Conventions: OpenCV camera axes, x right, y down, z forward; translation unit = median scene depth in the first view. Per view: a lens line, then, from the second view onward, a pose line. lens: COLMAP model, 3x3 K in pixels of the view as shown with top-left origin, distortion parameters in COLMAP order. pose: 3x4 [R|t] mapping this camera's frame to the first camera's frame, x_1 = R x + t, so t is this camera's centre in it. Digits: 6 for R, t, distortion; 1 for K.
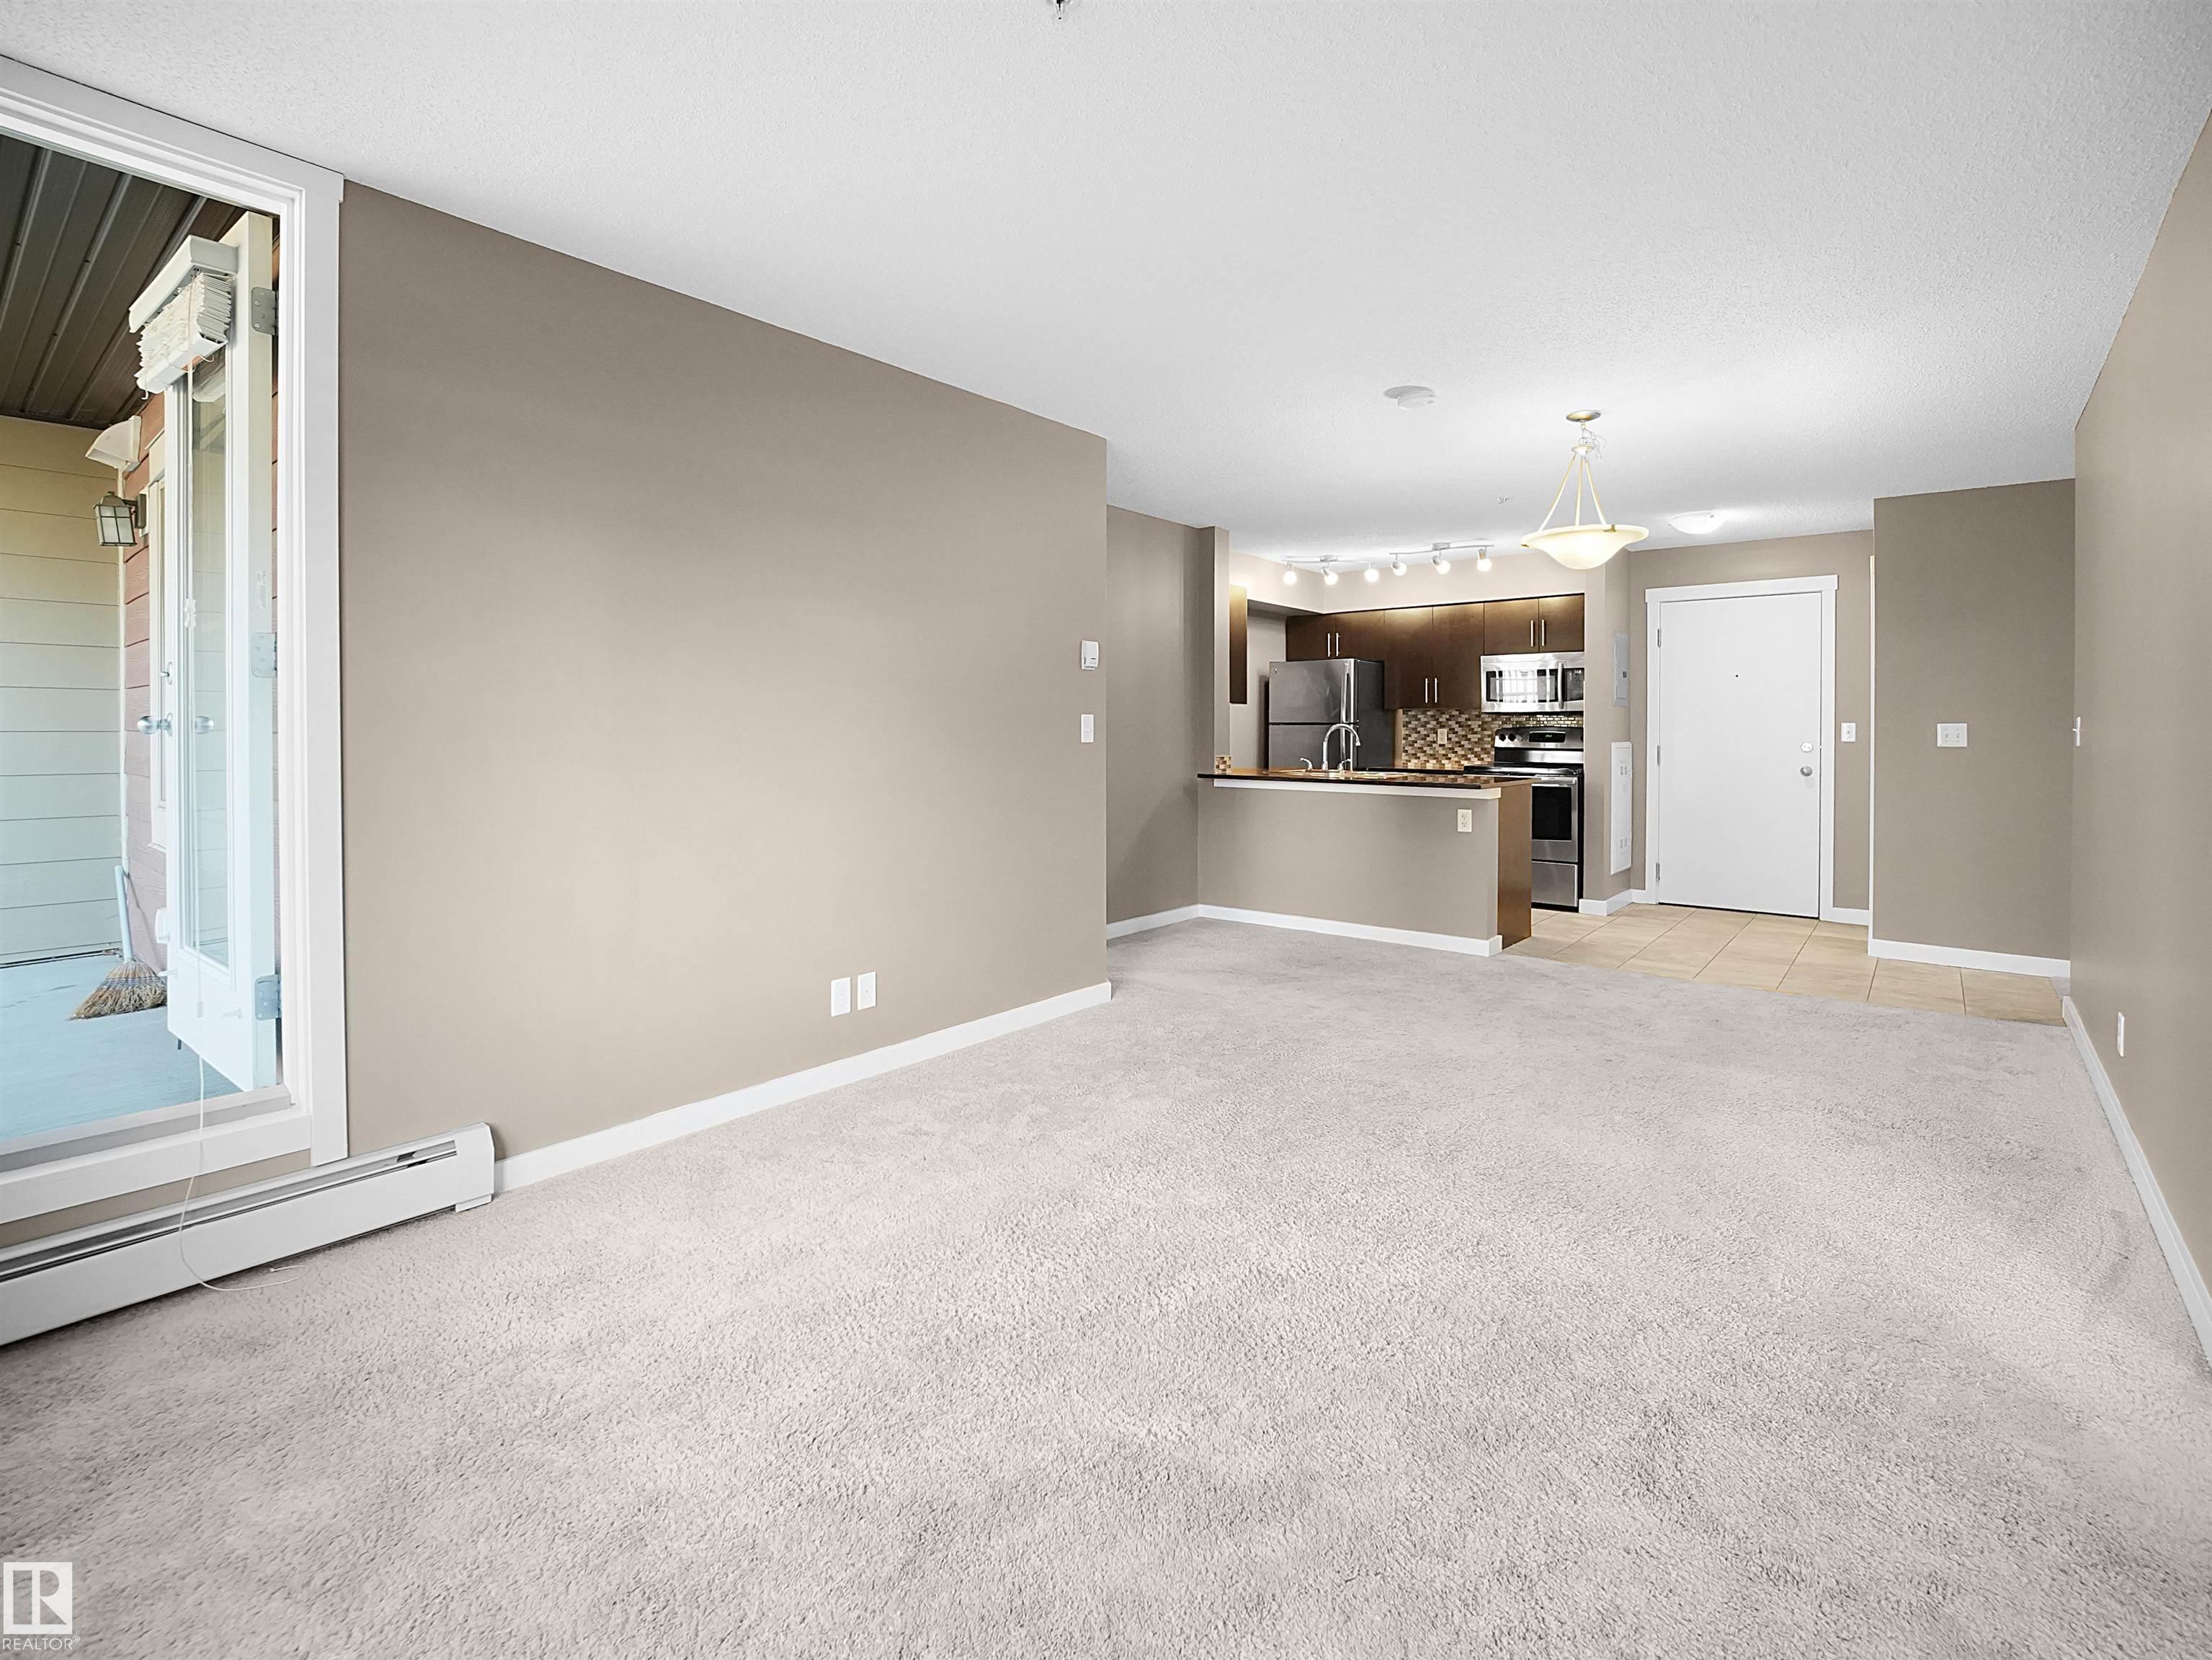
lens RADIAL K [[1006.3, 0, 1138.4], [0, 1006.3, 737.3], [0, 0, 1]] dist [-0.014968, -0.000174]
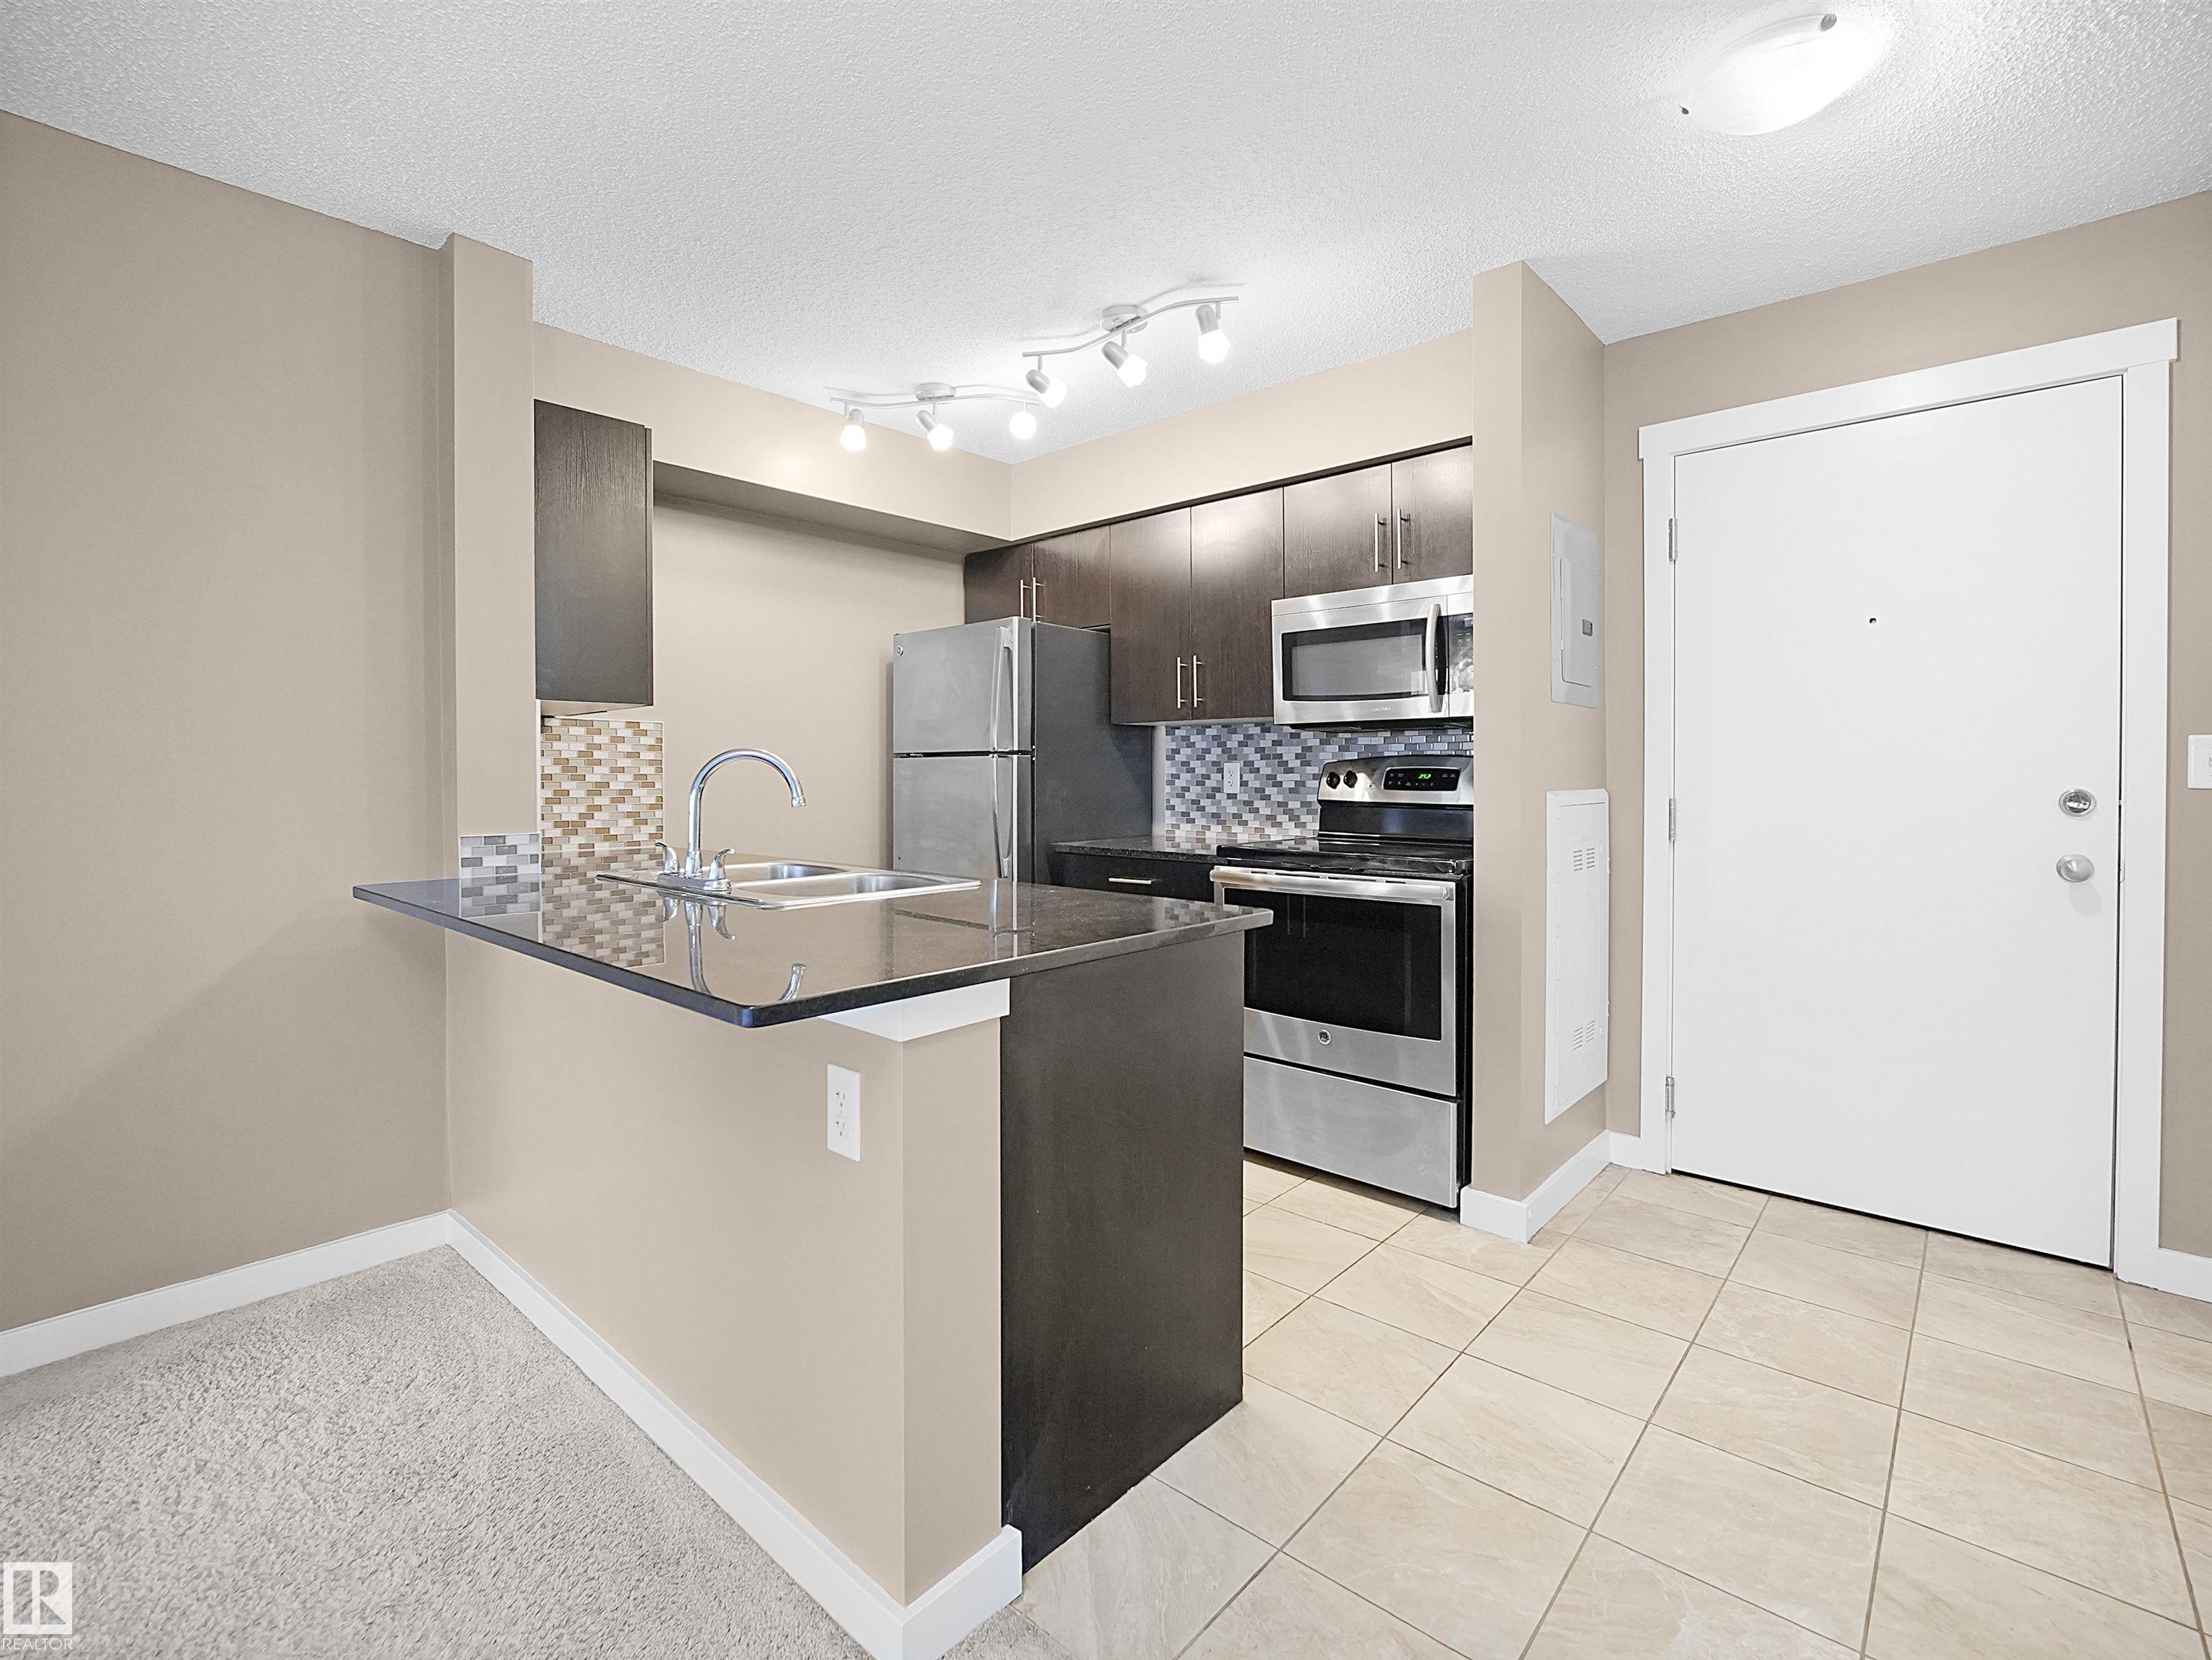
lens RADIAL K [[1006.5, 0, 1115.6], [0, 1006.5, 784.4], [0, 0, 1]] dist [-0.014968, -0.000174]
pose [[0.998381, -0.004728, -0.056675, 0.283257], [0.005088, 0.999968, 0.006201, -0.001221], [0.056644, -0.006479, 0.998373, 0.518890]]
